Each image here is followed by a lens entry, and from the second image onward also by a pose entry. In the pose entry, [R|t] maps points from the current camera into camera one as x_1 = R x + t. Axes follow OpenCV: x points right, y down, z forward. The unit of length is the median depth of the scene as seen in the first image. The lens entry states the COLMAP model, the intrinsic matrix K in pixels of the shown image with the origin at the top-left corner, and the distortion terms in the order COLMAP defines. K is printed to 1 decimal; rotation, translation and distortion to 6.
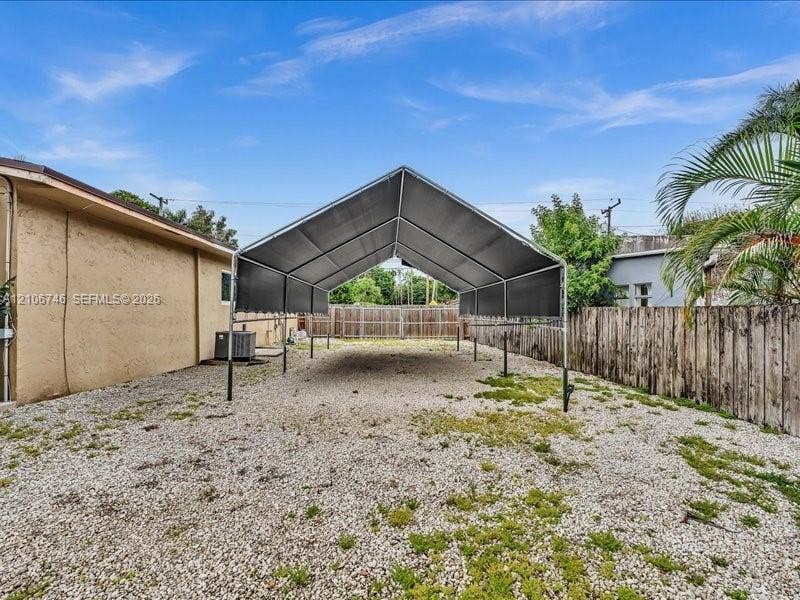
lens RADIAL K [[408.6, 0, 398.5], [0, 408.6, 311.7], [0, 0, 1]] dist [-0.003079, 0.000072]
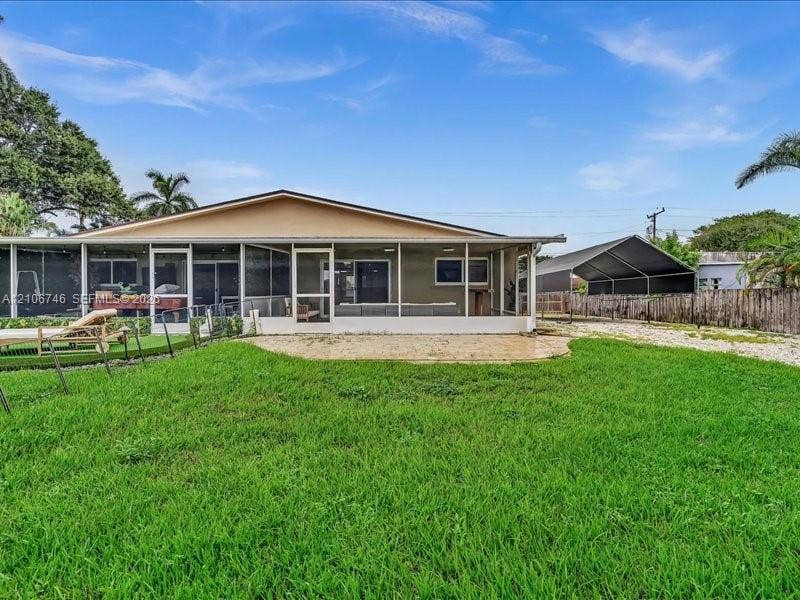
lens RADIAL K [[405.6, 0, 397.3], [0, 405.6, 298.5], [0, 0, 1]] dist [-0.004844, 0.000795]
pose [[0.999644, 0.002112, -0.026613, -0.899888], [-0.002067, 0.999996, 0.001736, 0.030787], [0.026616, -0.001680, 0.999644, -1.014873]]
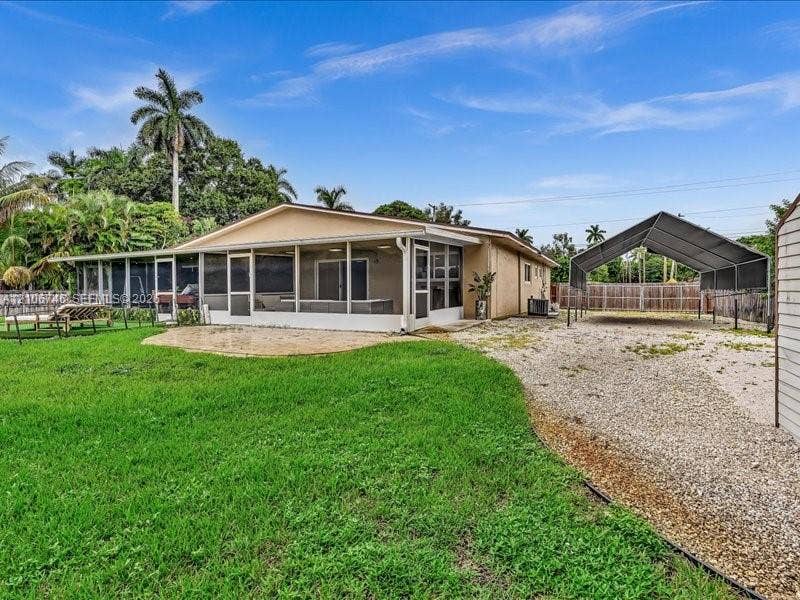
lens RADIAL K [[405.6, 0, 397.3], [0, 405.6, 298.5], [0, 0, 1]] dist [-0.004844, 0.000795]
pose [[0.874002, 0.008467, -0.485848, -0.093142], [-0.000022, 0.999849, 0.017385, 0.019800], [0.485922, -0.015184, 0.873871, -0.828777]]
